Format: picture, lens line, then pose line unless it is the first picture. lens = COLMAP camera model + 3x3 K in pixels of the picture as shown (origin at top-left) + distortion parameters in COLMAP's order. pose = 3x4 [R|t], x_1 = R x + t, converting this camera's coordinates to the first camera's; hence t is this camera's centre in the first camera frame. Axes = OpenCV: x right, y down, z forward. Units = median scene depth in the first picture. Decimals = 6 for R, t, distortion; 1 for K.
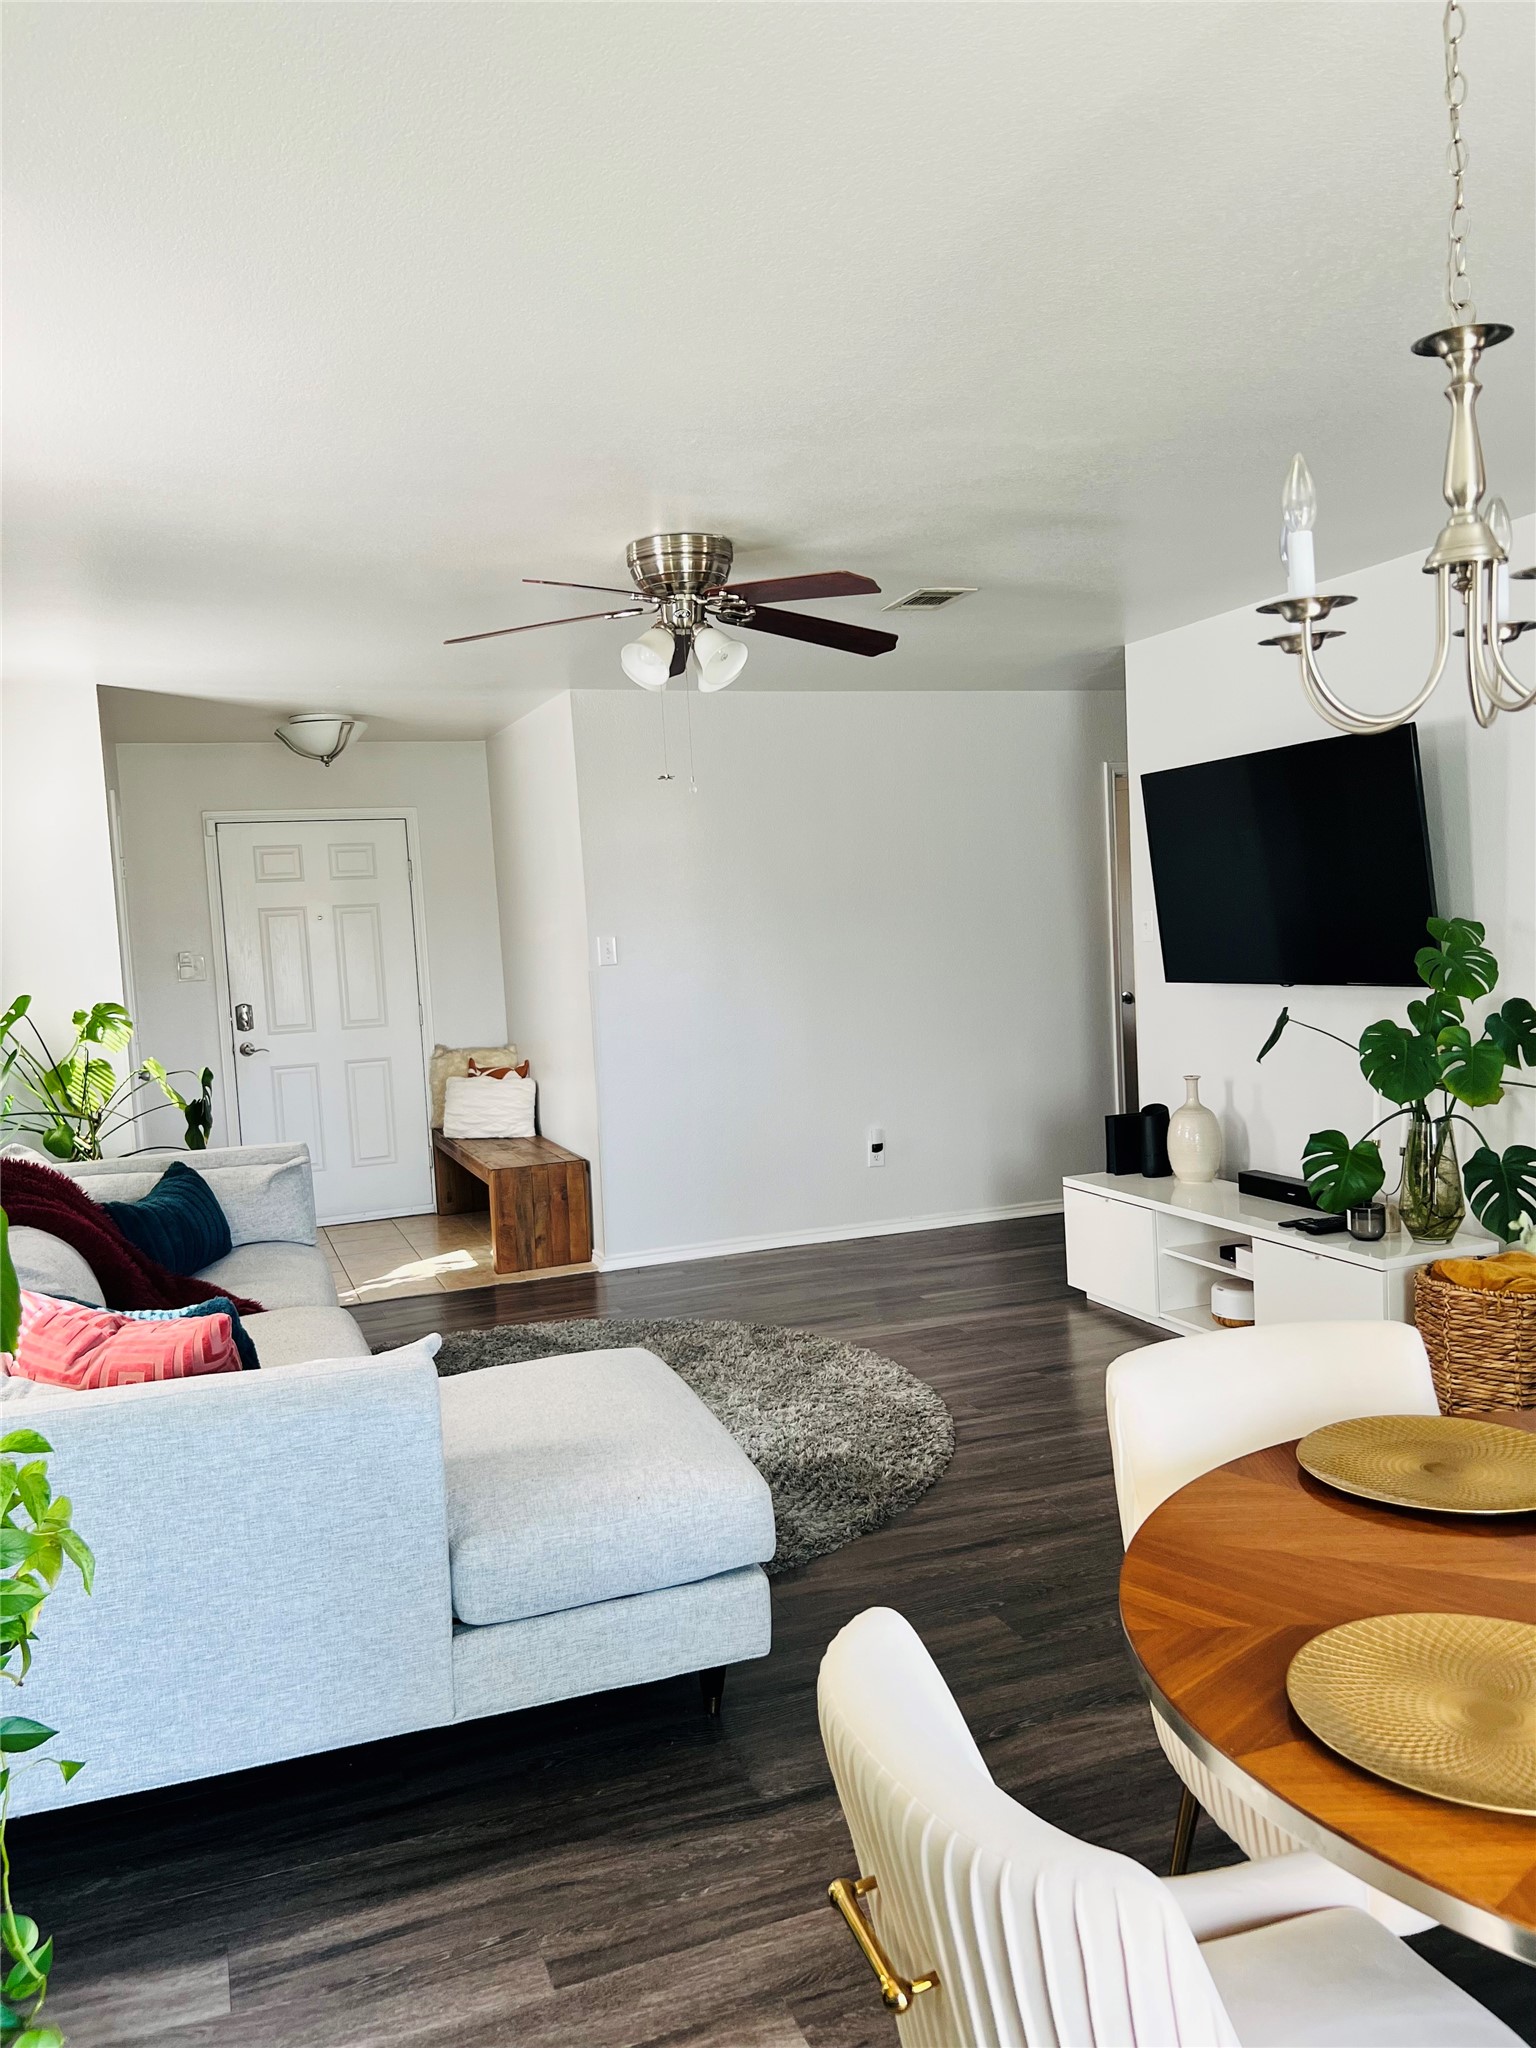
lens RADIAL K [[1551.5, 0, 771.8], [0, 1551.5, 1029.7], [0, 0, 1]] dist [0.113433, -0.183104]
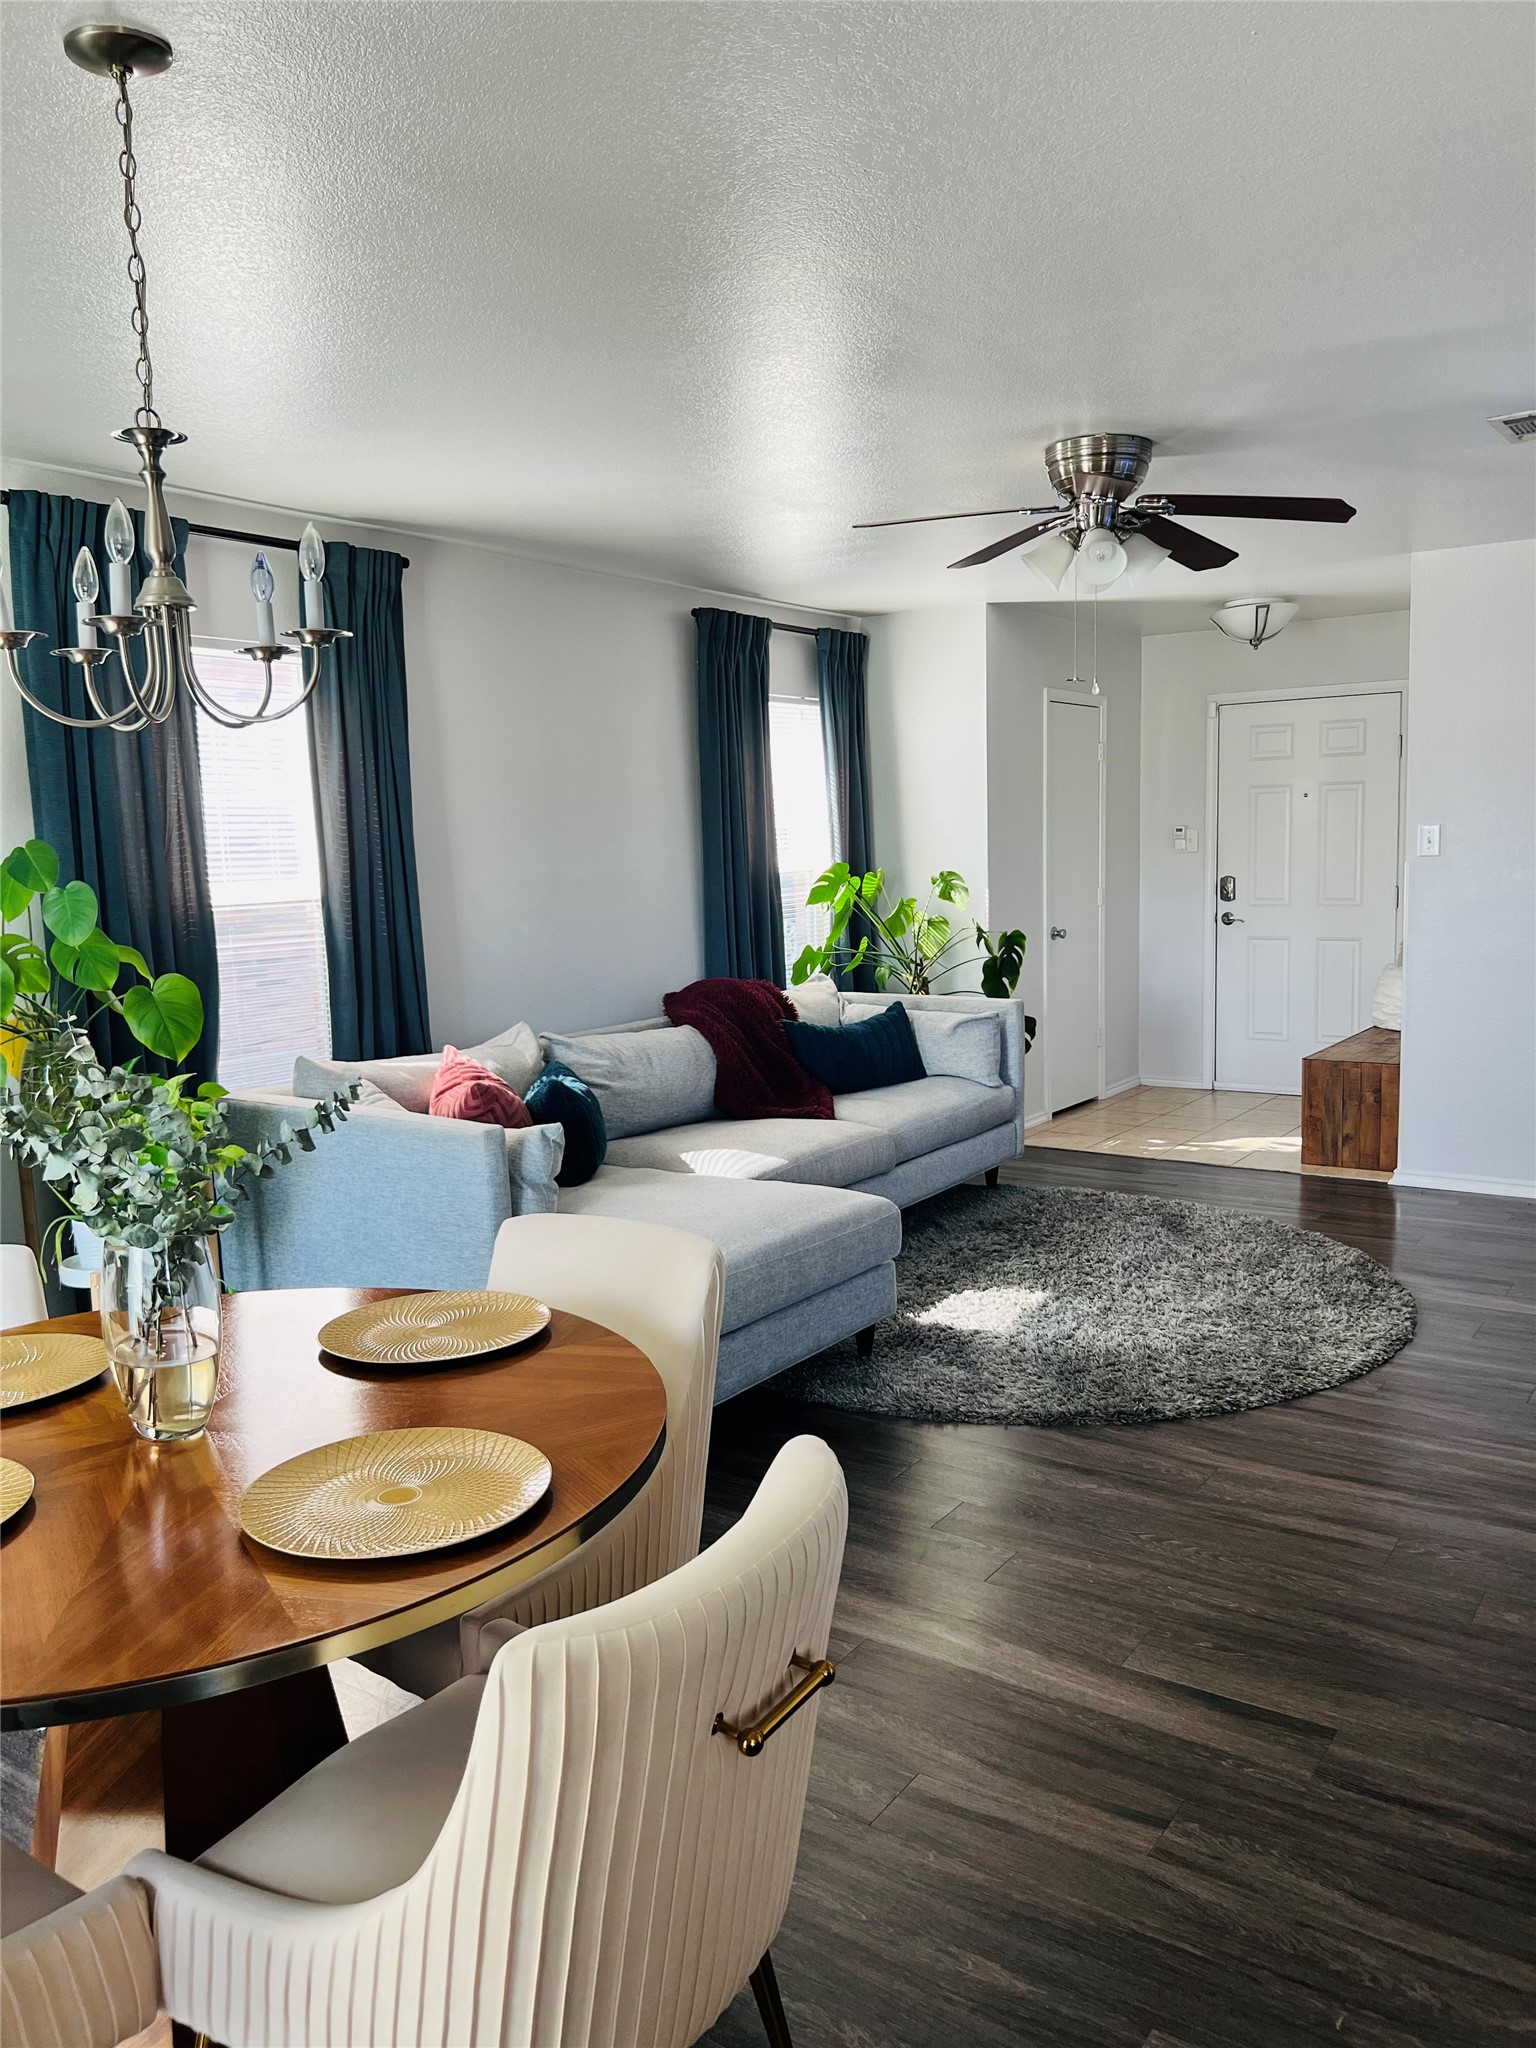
lens RADIAL K [[1560.9, 0, 770.7], [0, 1560.9, 1023.9], [0, 0, 1]] dist [0.069250, -0.104301]
pose [[0.571347, 0.136706, -0.809243, 0.482884], [-0.063458, 0.990436, 0.122512, -0.036594], [0.818252, -0.018644, 0.574558, 0.168150]]
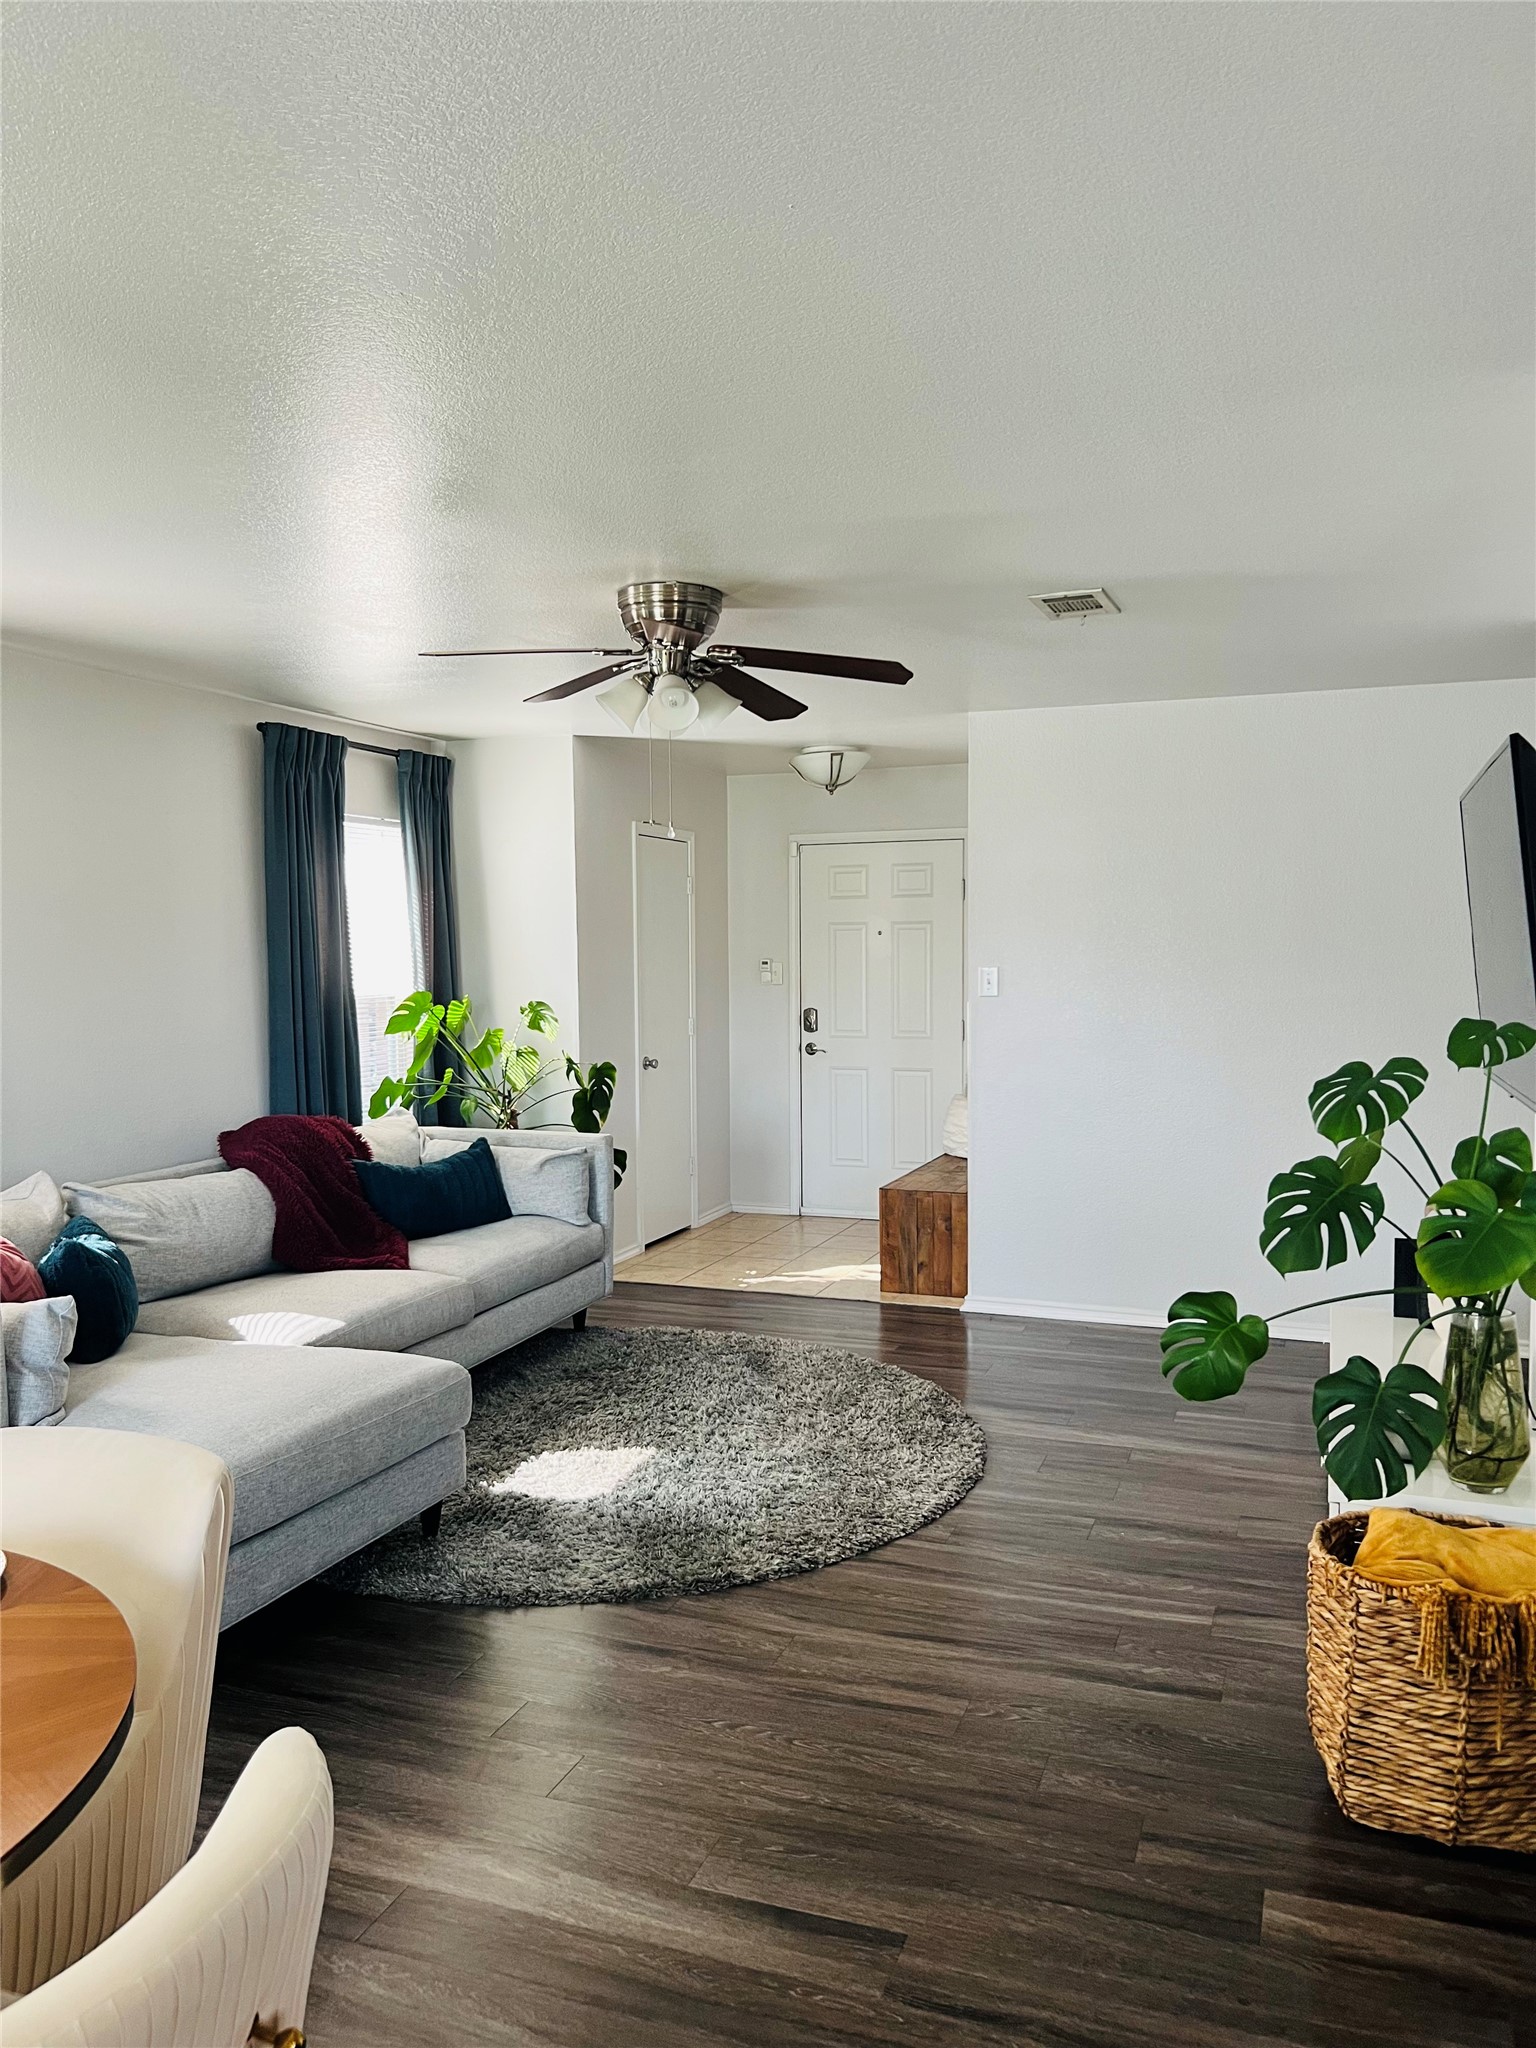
lens RADIAL K [[1551.5, 0, 771.8], [0, 1551.5, 1029.7], [0, 0, 1]] dist [0.113433, -0.183104]
pose [[0.755693, 0.084524, -0.649449, 0.467927], [-0.081343, 0.996072, 0.034985, -0.048867], [0.649855, 0.026390, 0.759600, 0.199516]]
